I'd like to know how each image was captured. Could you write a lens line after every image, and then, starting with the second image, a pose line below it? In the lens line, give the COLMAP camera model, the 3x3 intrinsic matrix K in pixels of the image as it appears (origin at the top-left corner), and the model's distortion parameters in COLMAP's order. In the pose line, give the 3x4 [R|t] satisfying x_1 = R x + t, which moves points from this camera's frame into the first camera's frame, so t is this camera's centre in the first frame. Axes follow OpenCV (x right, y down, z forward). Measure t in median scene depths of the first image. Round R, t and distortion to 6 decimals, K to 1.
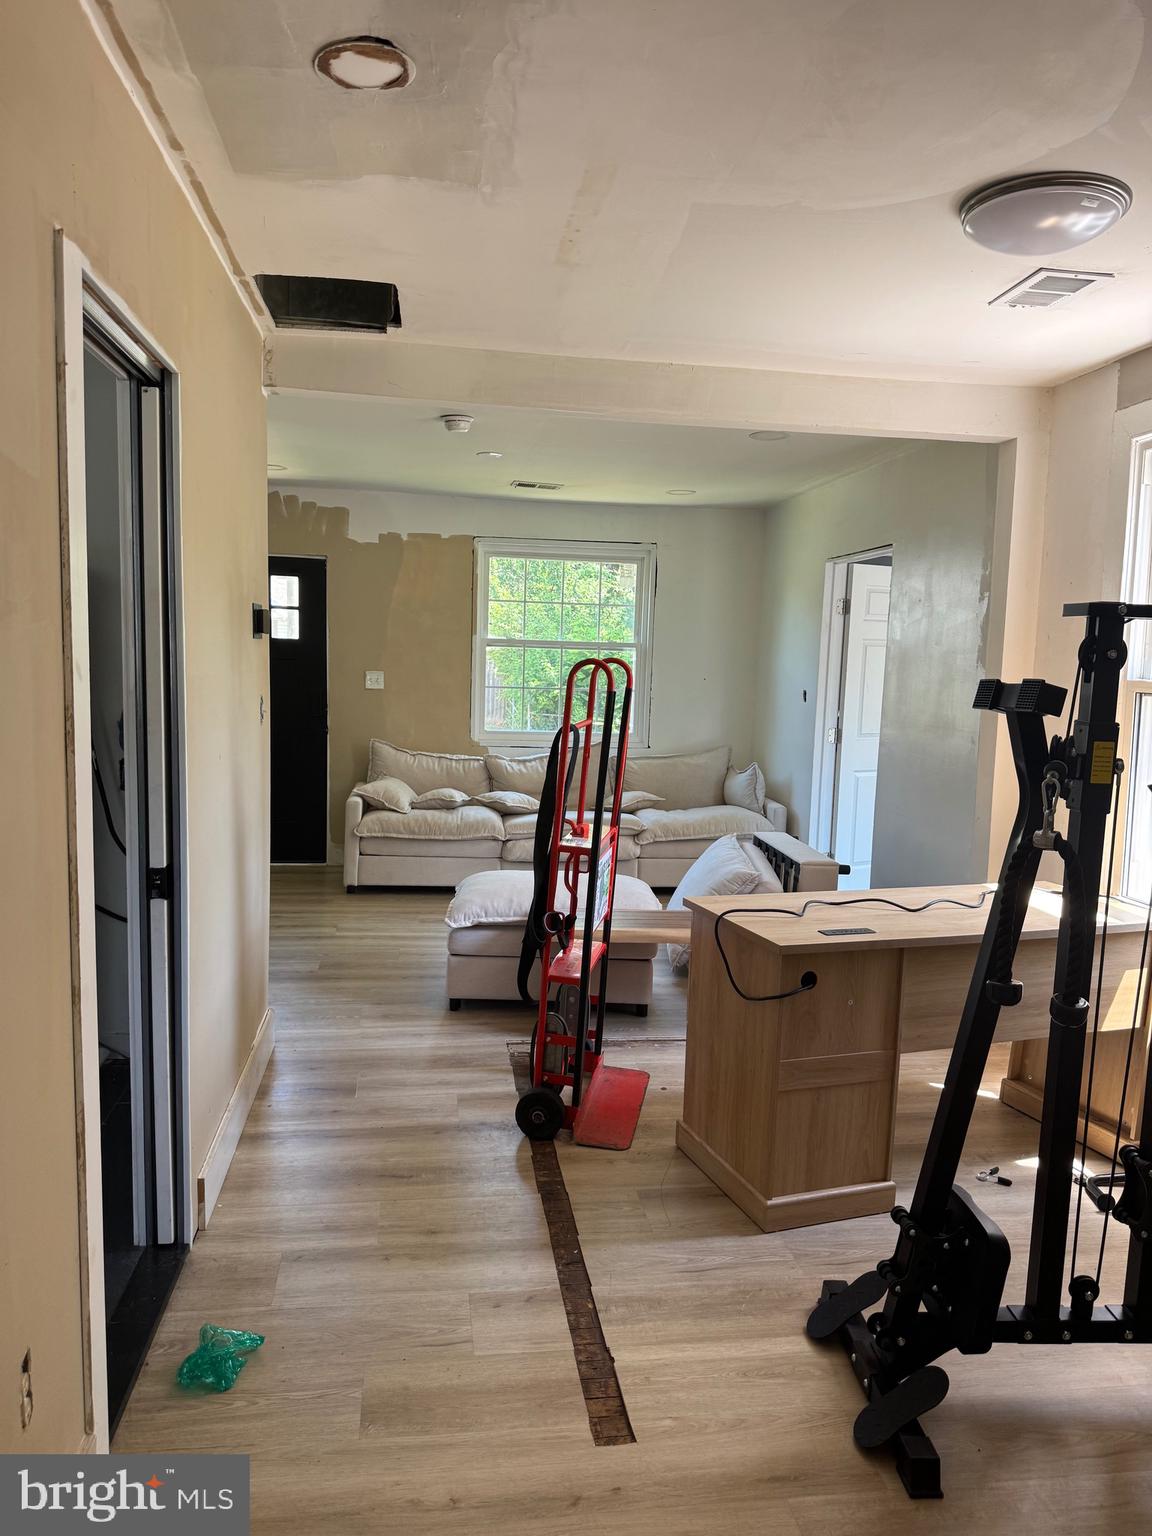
lens RADIAL K [[1072.8, 0, 568.2], [0, 1072.8, 774.2], [0, 0, 1]] dist [0.151701, -0.275422]
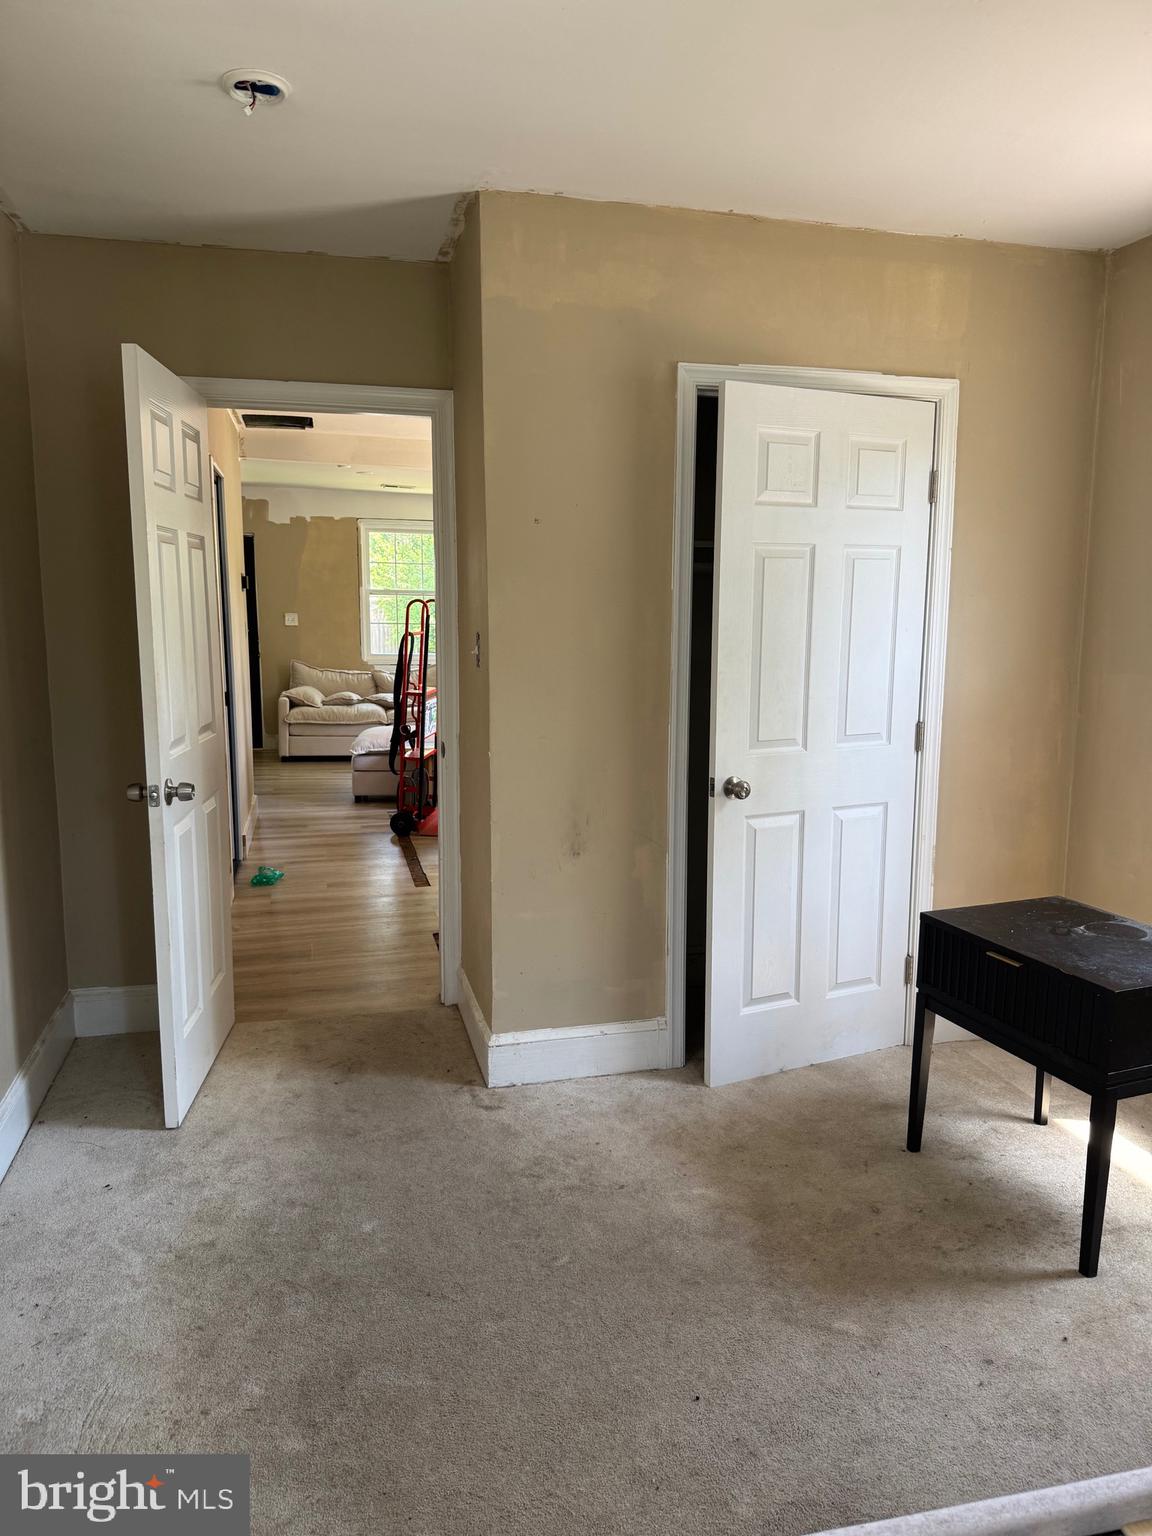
lens RADIAL K [[1067.5, 0, 576.5], [0, 1067.5, 767.7], [0, 0, 1]] dist [0.145900, -0.147316]
pose [[0.994297, -0.034837, 0.100797, 0.077143], [0.030593, 0.998592, 0.043345, 0.098082], [-0.102165, -0.040014, 0.993962, -0.792094]]
